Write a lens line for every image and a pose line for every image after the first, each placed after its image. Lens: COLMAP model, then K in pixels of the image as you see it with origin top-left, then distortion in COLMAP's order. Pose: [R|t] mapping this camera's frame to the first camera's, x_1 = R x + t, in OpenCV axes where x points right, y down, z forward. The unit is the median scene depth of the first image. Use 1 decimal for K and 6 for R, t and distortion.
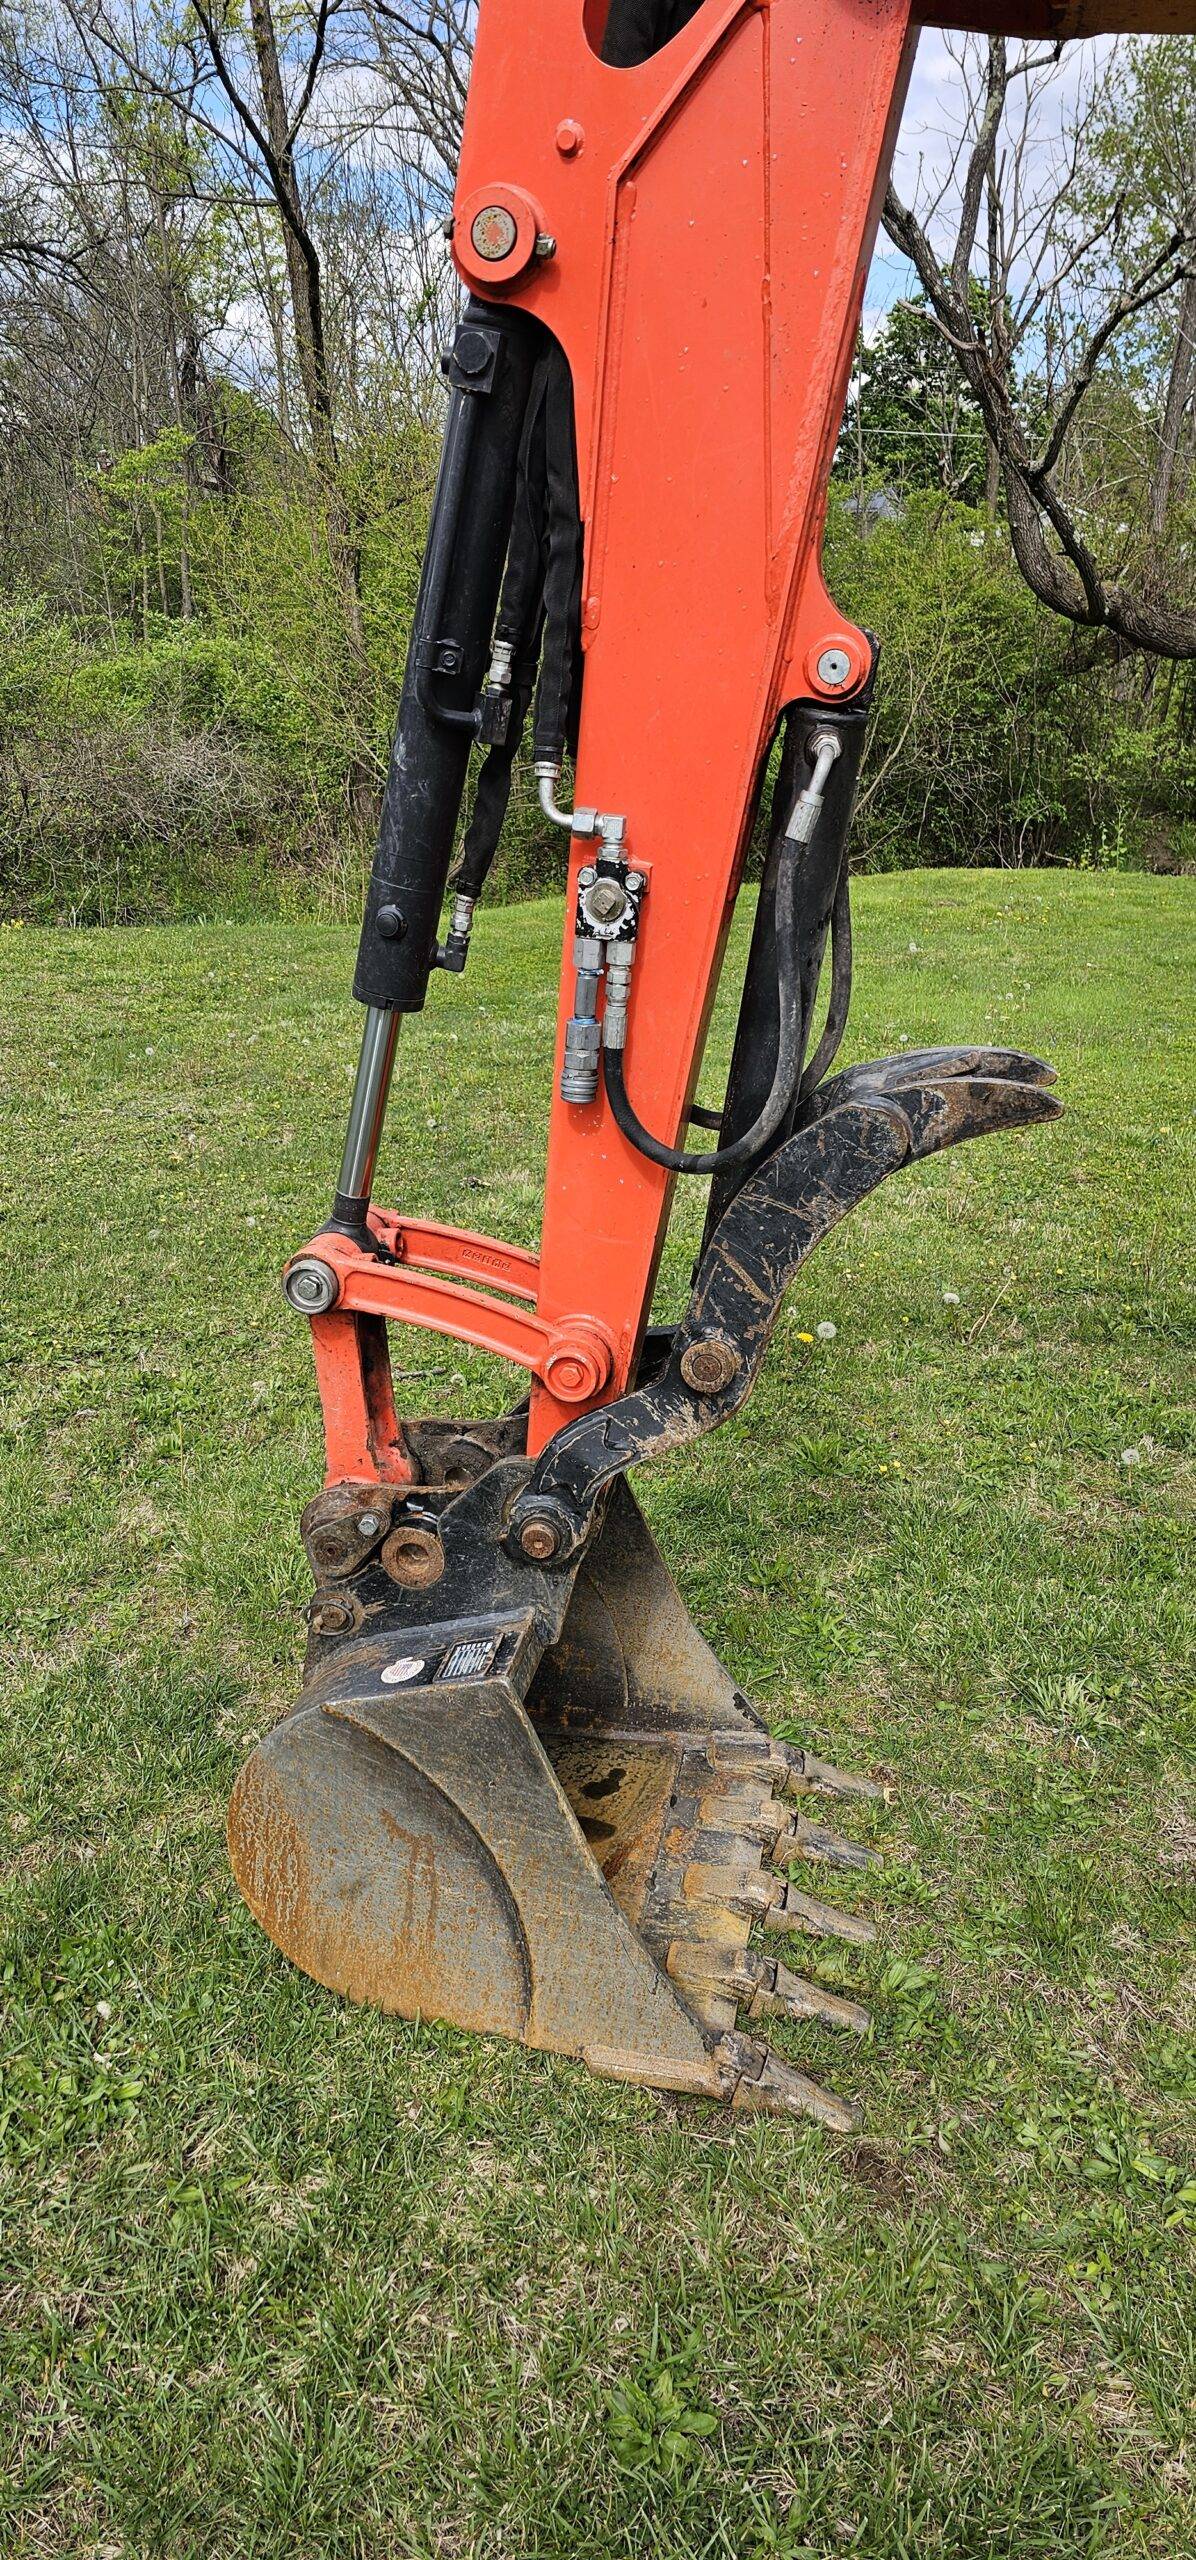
lens RADIAL K [[1716.3, 0, 577.2], [0, 1716.3, 1261.6], [0, 0, 1]] dist [0.065007, -0.062576]
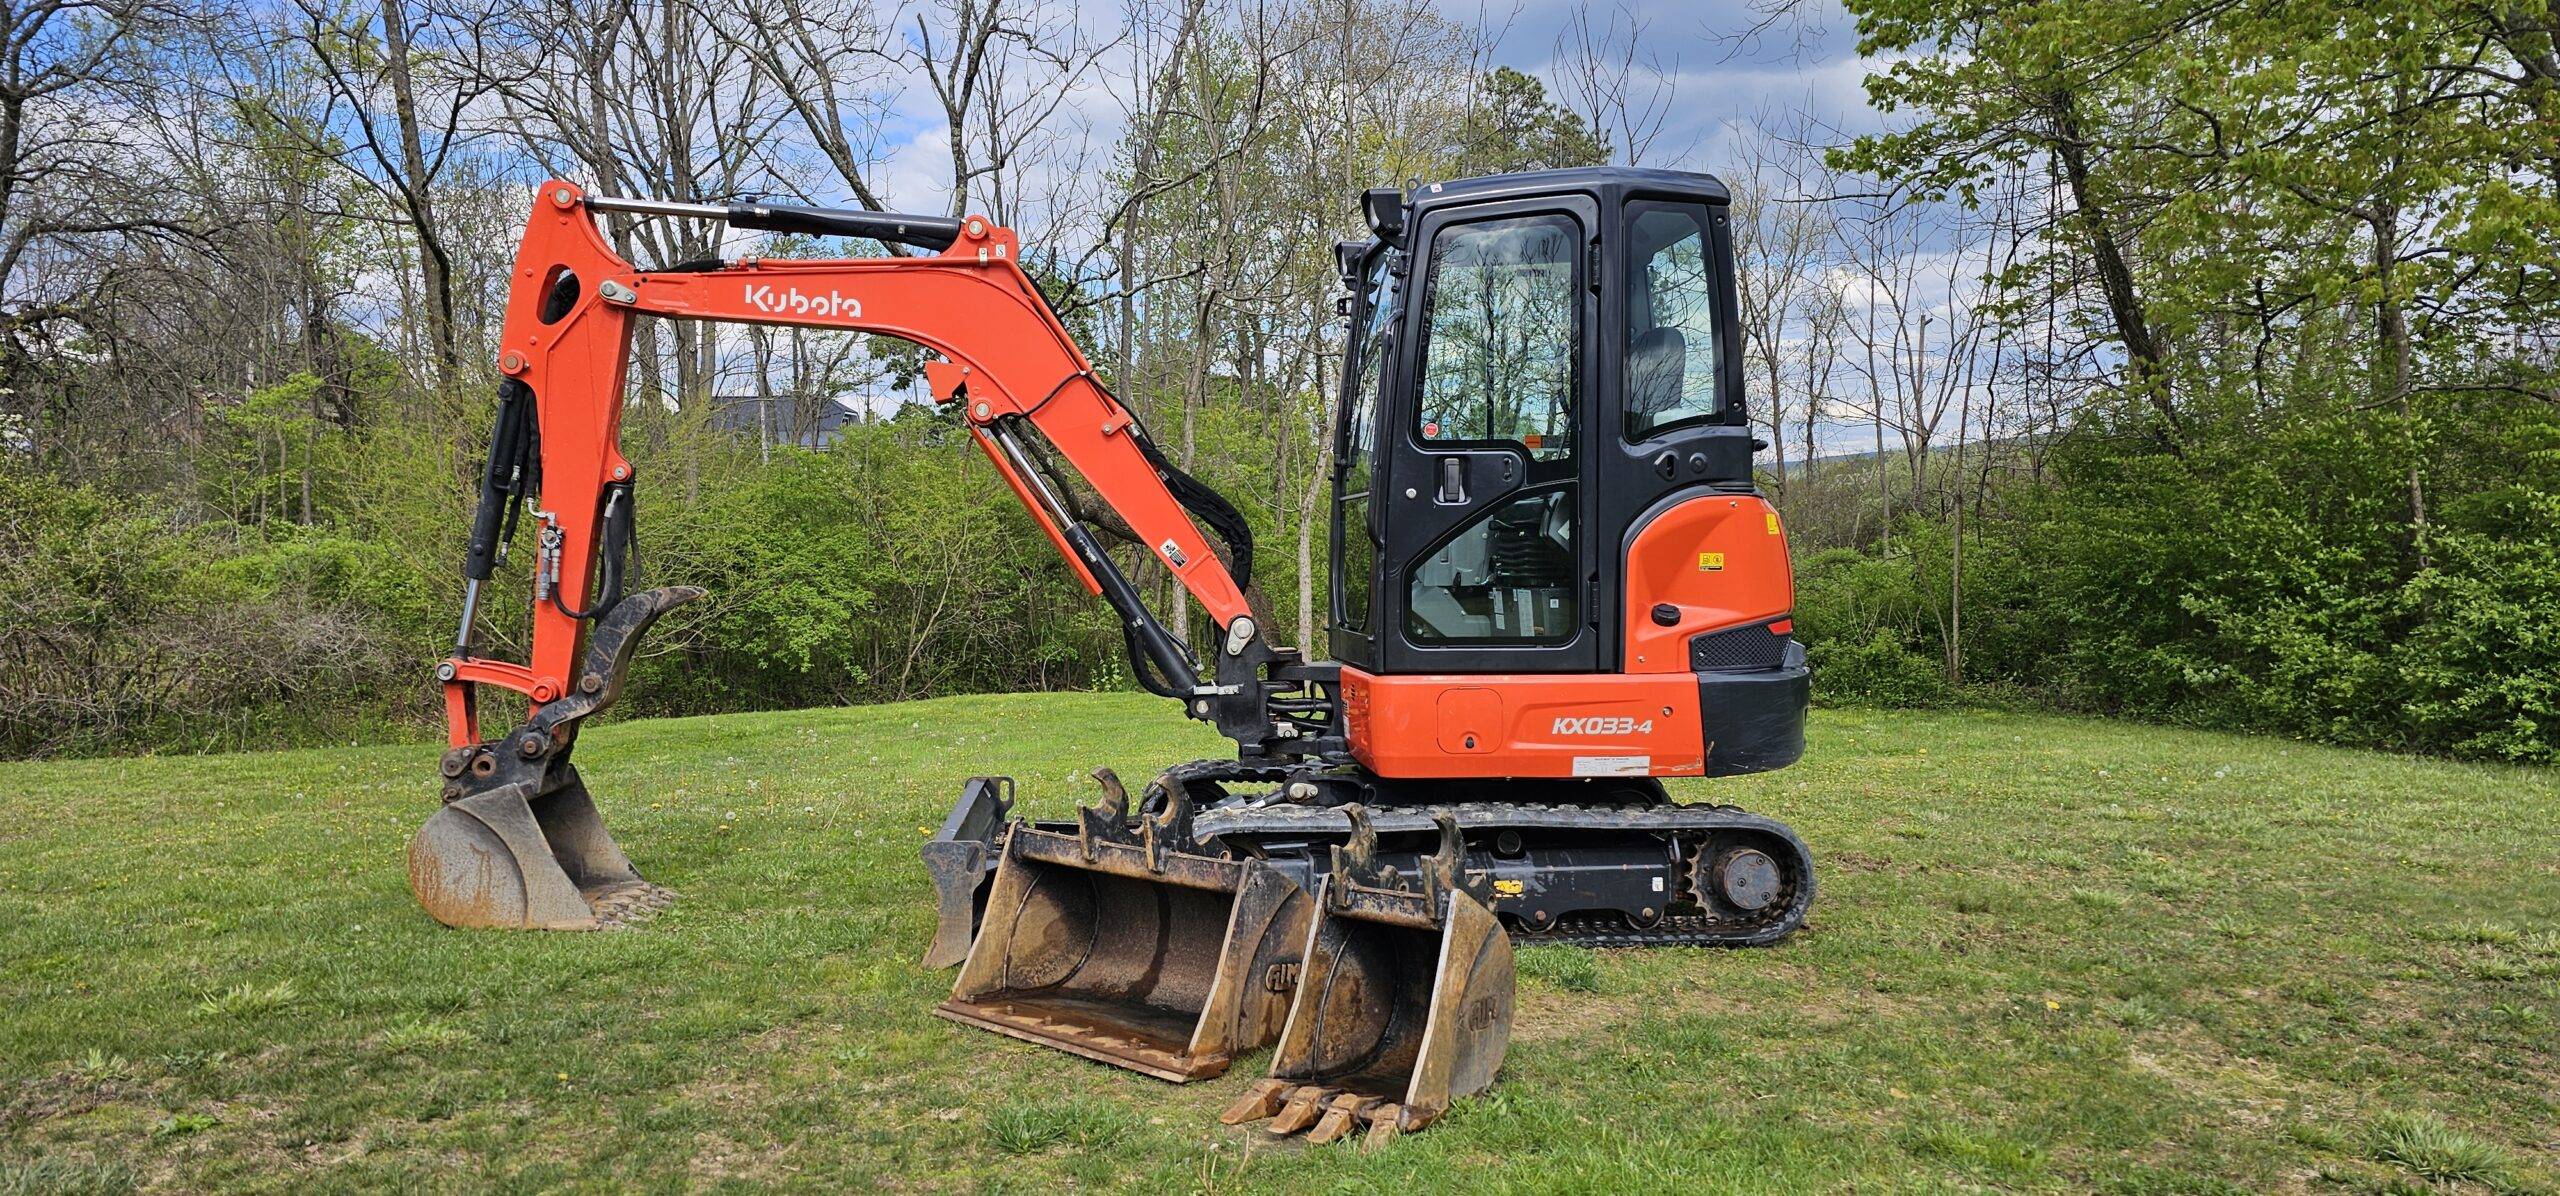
lens RADIAL K [[1716.3, 0, 1293.1], [0, 1716.3, 601.3], [0, 0, 1]] dist [0.065007, -0.062576]
pose [[0.949532, -0.024456, 0.312714, 0.037357], [0.121034, 0.948314, -0.293346, 0.120790], [-0.289377, 0.316390, 0.903415, -0.272775]]
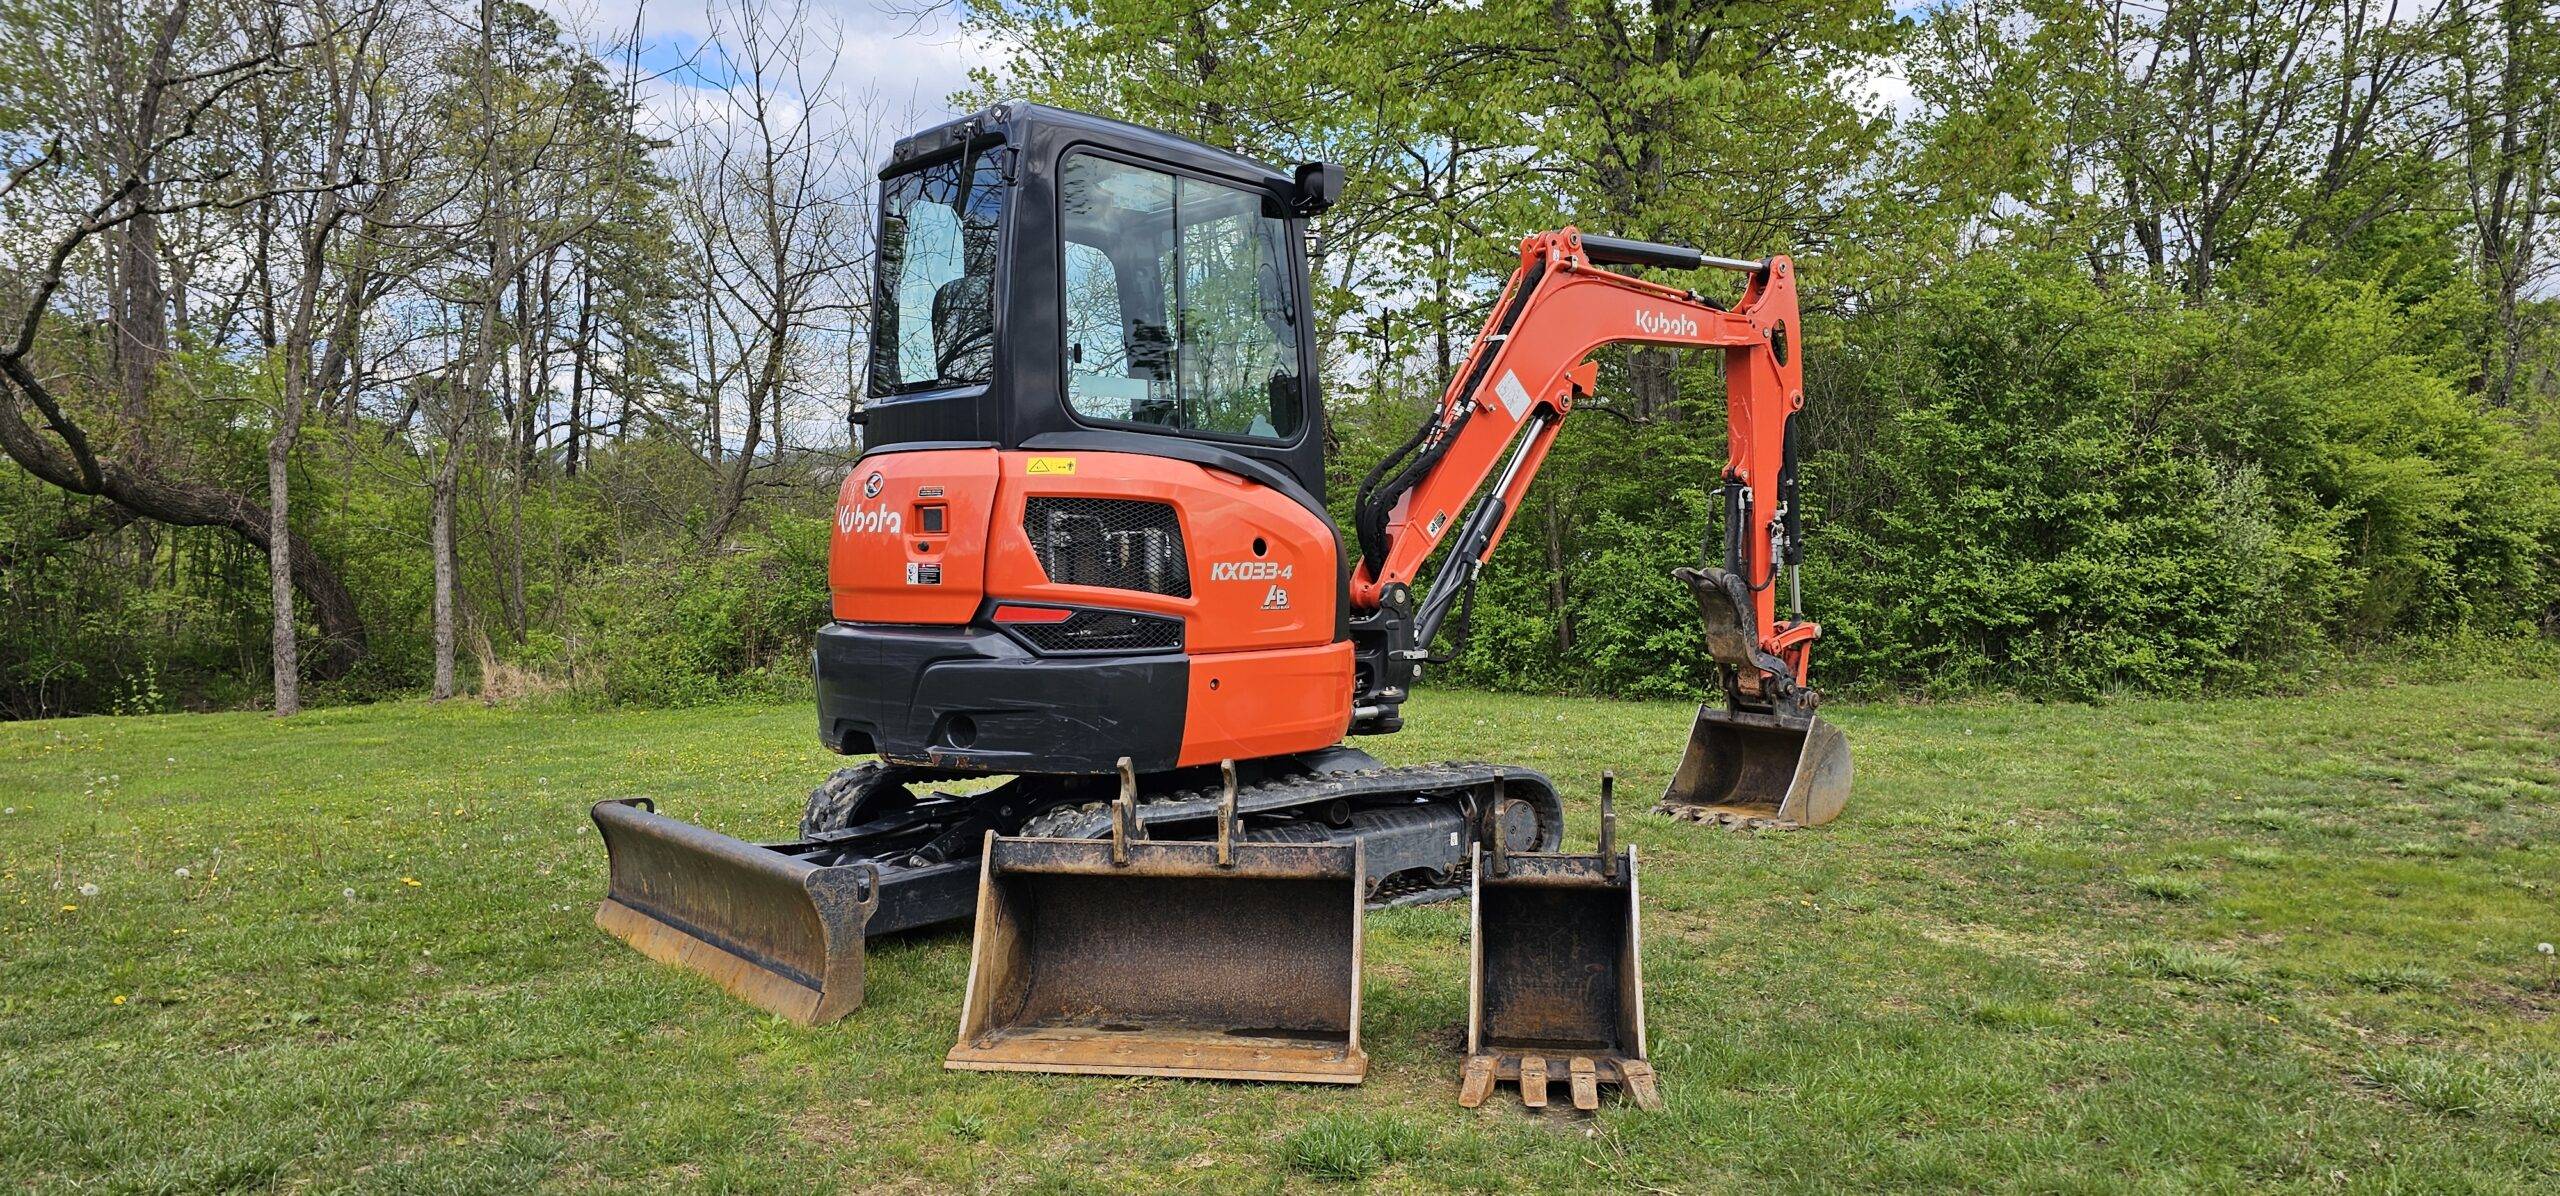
lens RADIAL K [[1716.3, 0, 1309.5], [0, 1716.3, 643.2], [0, 0, 1]] dist [0.065007, -0.062576]
pose [[0.616060, -0.060365, 0.785383, -0.090099], [0.278103, 0.949519, -0.145165, 0.085530], [-0.736973, 0.307847, 0.601748, -0.166657]]
